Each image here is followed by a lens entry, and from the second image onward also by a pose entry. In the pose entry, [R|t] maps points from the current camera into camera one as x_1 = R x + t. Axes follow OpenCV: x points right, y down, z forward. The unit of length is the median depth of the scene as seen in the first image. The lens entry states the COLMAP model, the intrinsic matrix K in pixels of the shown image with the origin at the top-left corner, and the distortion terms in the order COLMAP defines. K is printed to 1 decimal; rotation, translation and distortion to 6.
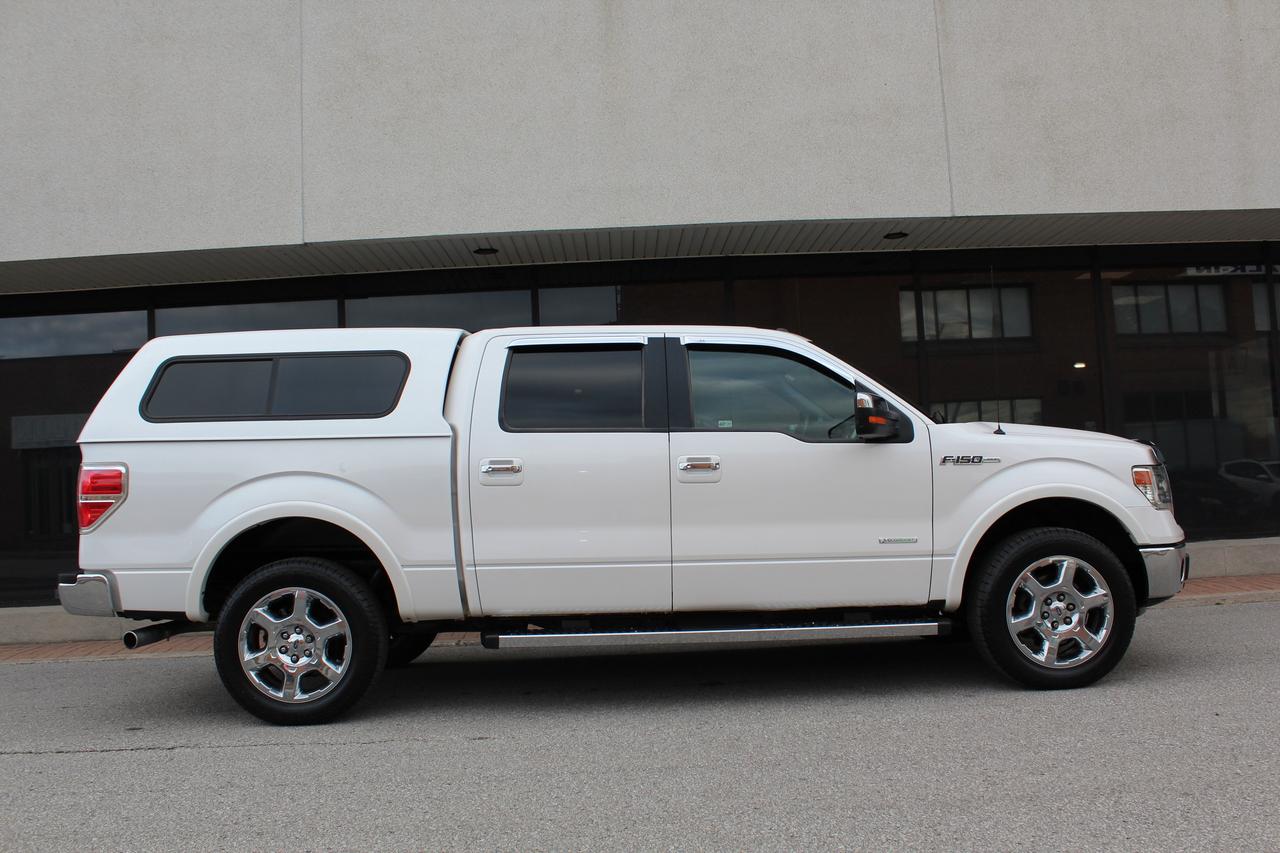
lens RADIAL K [[1169.0, 0, 643.6], [0, 1169.0, 429.2], [0, 0, 1]] dist [-0.152800, 0.152983]
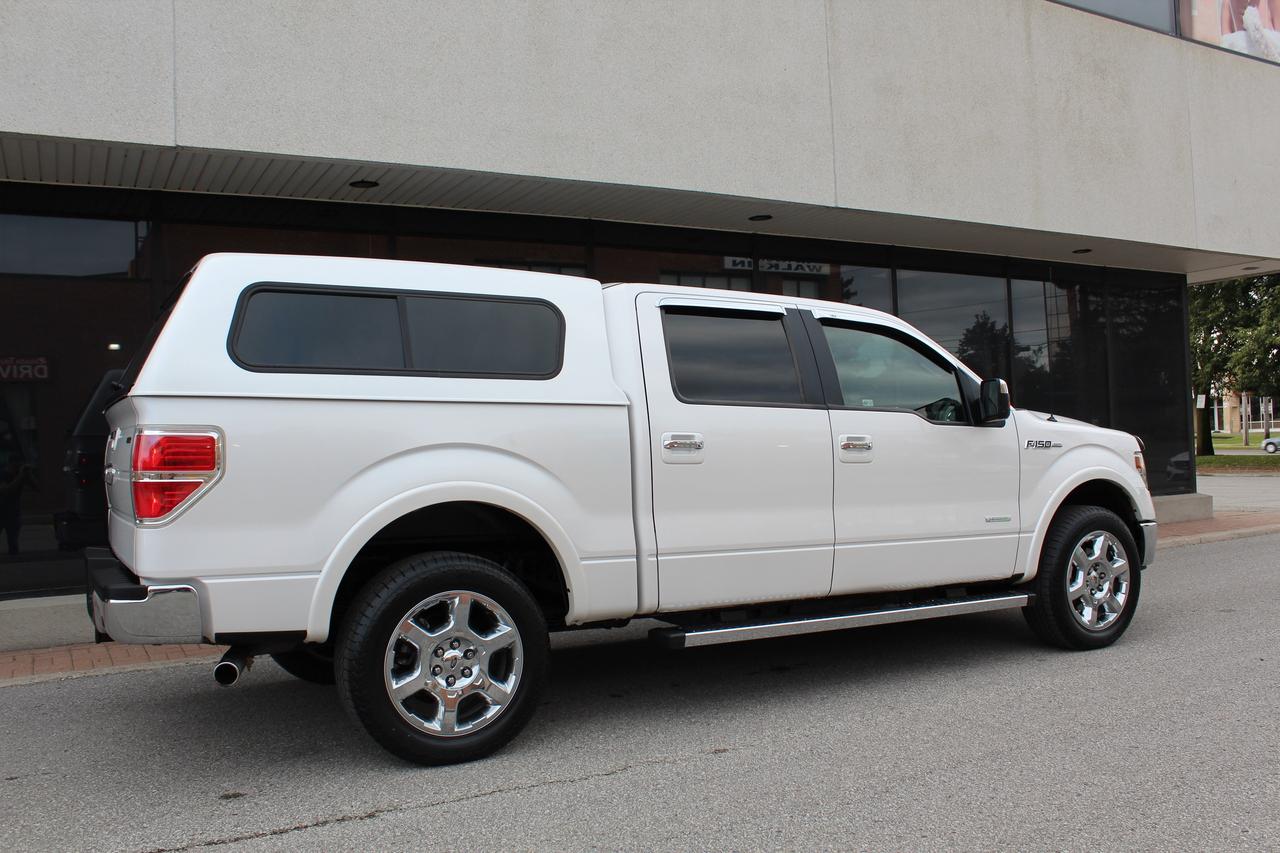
lens RADIAL K [[1180.9, 0, 638.8], [0, 1180.9, 426.5], [0, 0, 1]] dist [-0.175529, 0.192701]
pose [[0.866892, 0.026430, 0.497795, -0.588097], [-0.036641, 0.999271, 0.010752, 0.011976], [-0.497148, -0.027561, 0.867228, 0.242447]]
